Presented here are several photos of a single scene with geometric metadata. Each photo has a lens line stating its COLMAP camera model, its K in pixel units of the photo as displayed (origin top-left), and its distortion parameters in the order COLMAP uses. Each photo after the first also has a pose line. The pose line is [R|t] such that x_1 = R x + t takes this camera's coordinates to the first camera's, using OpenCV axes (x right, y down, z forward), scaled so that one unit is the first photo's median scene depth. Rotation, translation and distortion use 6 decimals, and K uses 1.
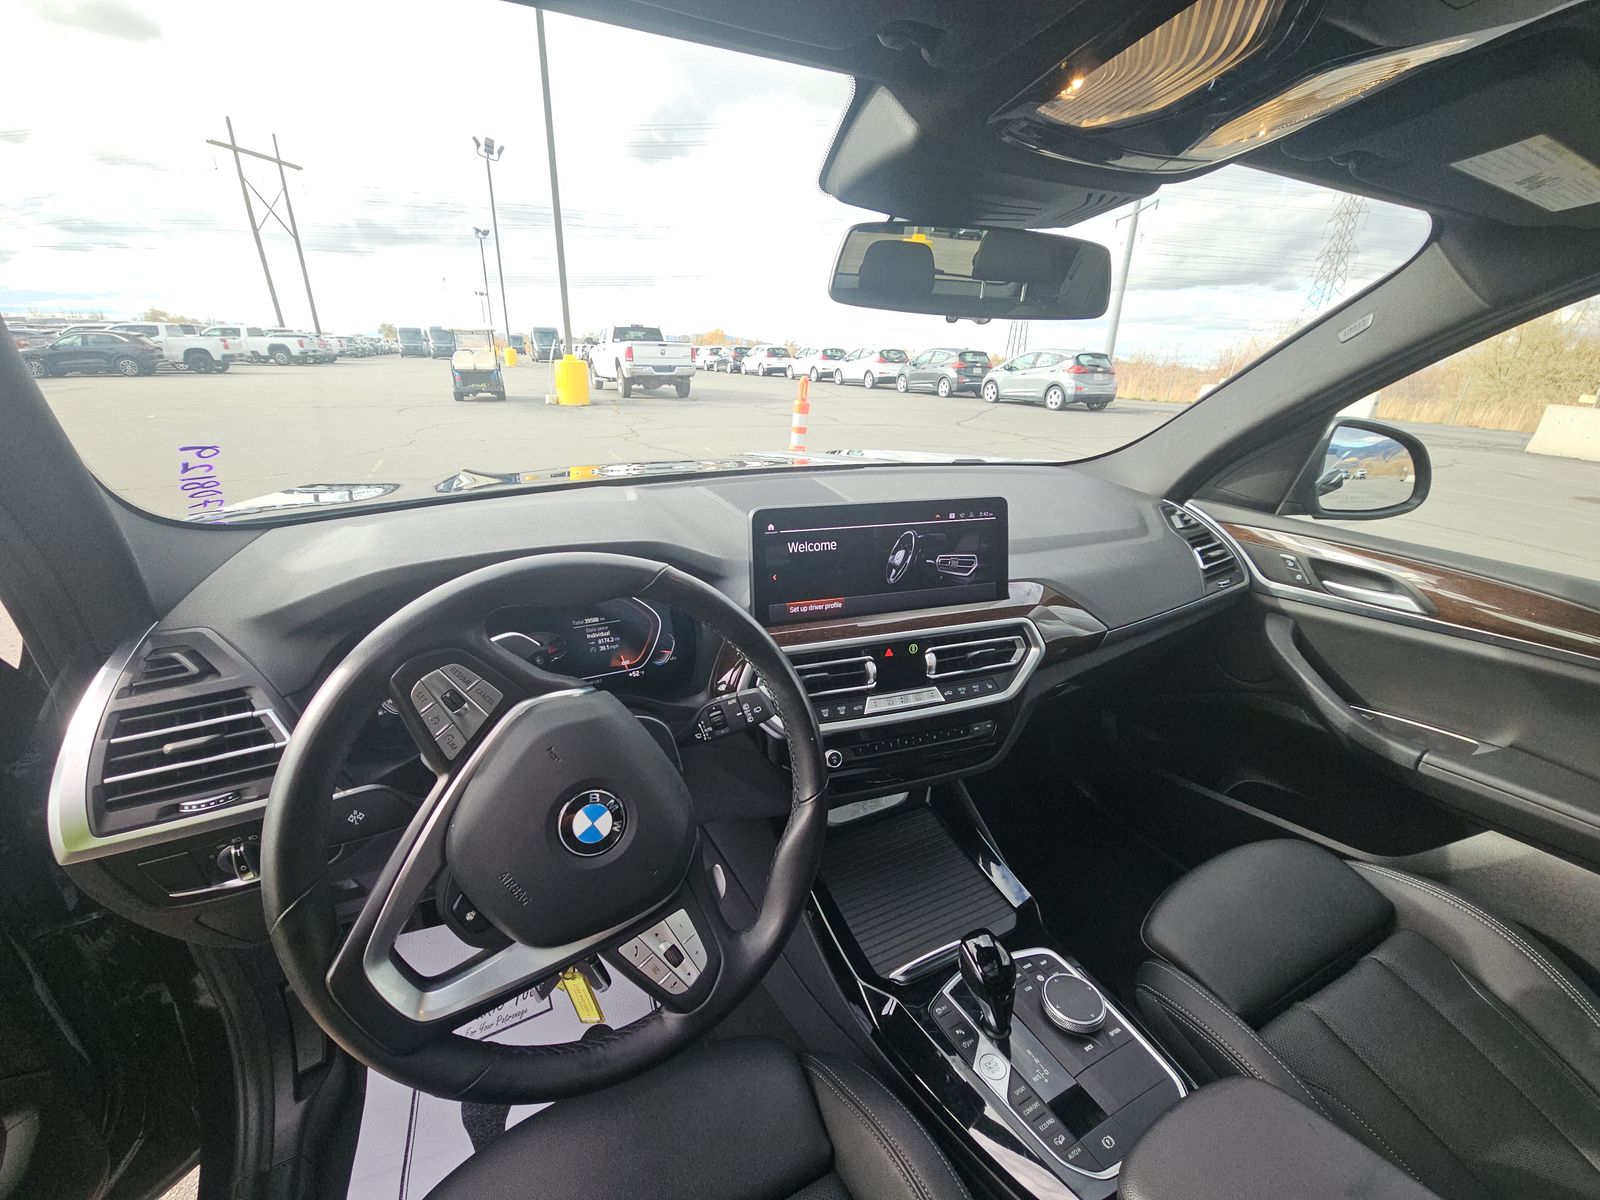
lens RADIAL K [[646.6, 0, 806.5], [0, 646.6, 602.5], [0, 0, 1]] dist [0.003526, -0.003206]
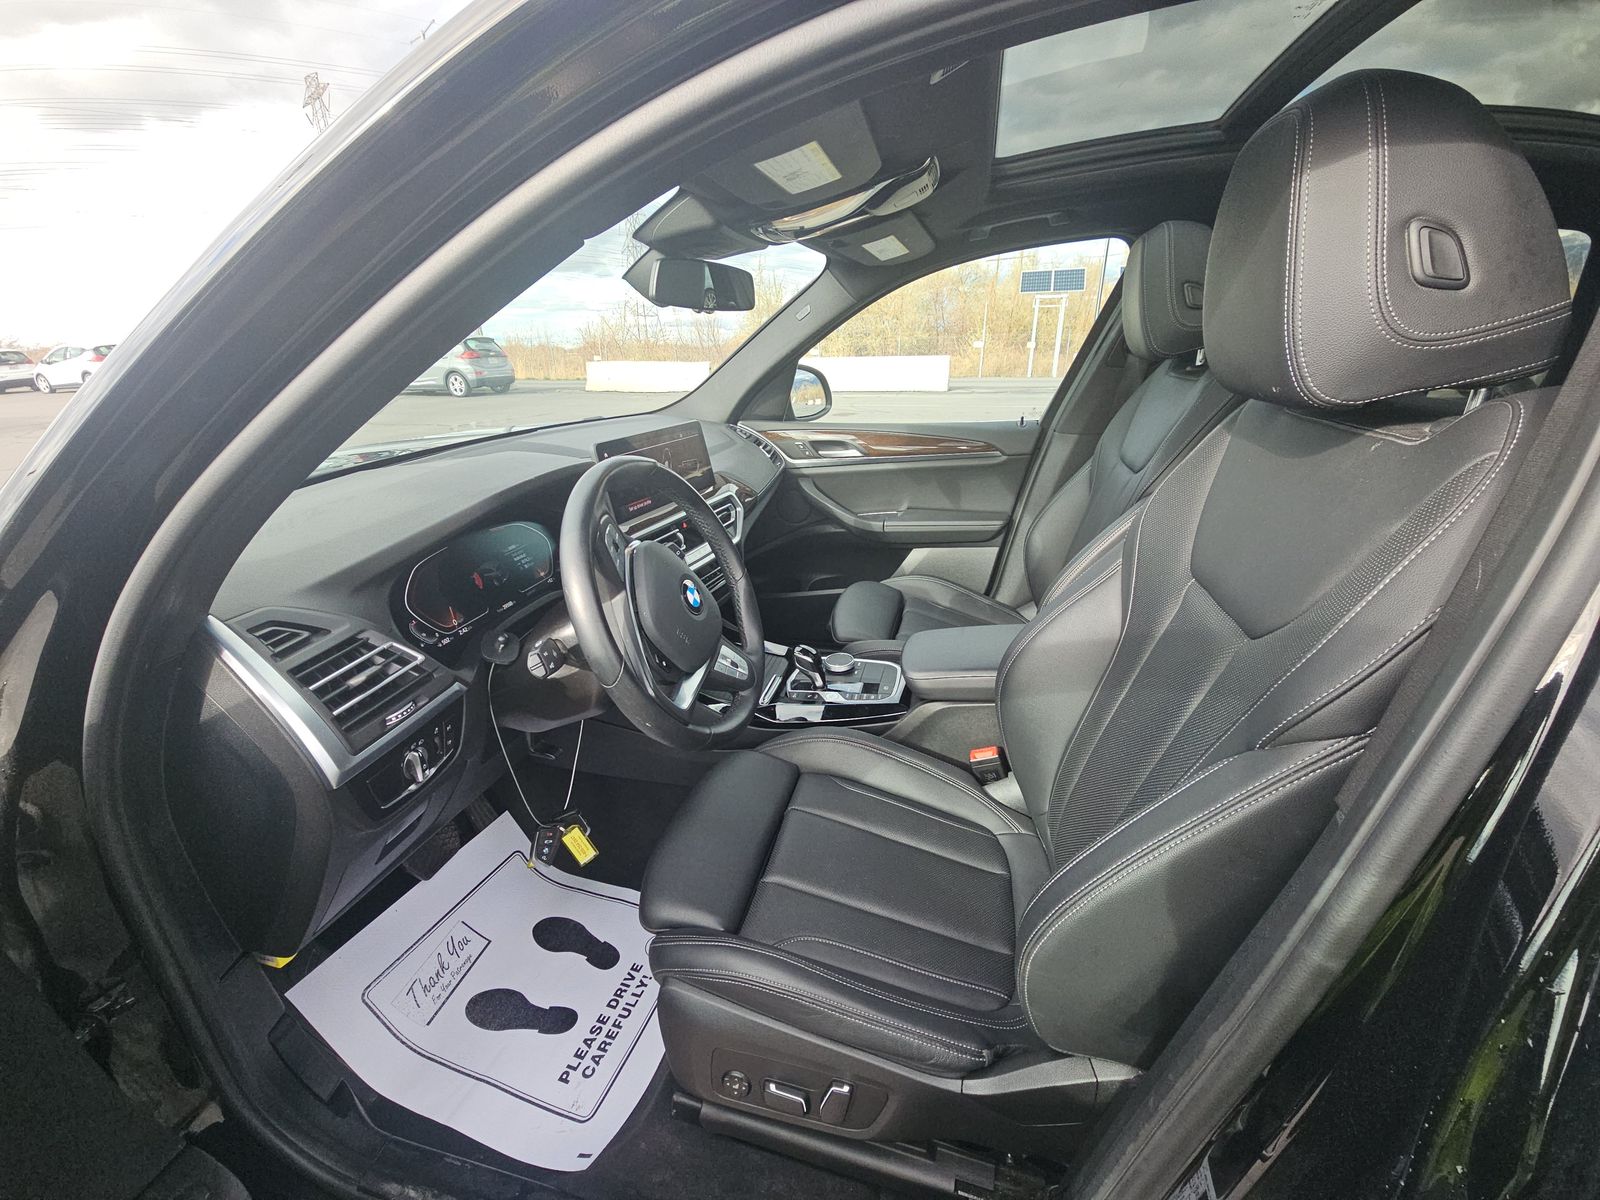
lens RADIAL K [[646.6, 0, 793.0], [0, 646.6, 595.0], [0, 0, 1]] dist [0.003526, -0.003206]
pose [[0.664875, -0.310314, 0.679446, -0.653252], [0.302840, 0.943494, 0.134564, 0.085956], [-0.682810, 0.116295, 0.721281, -0.227251]]
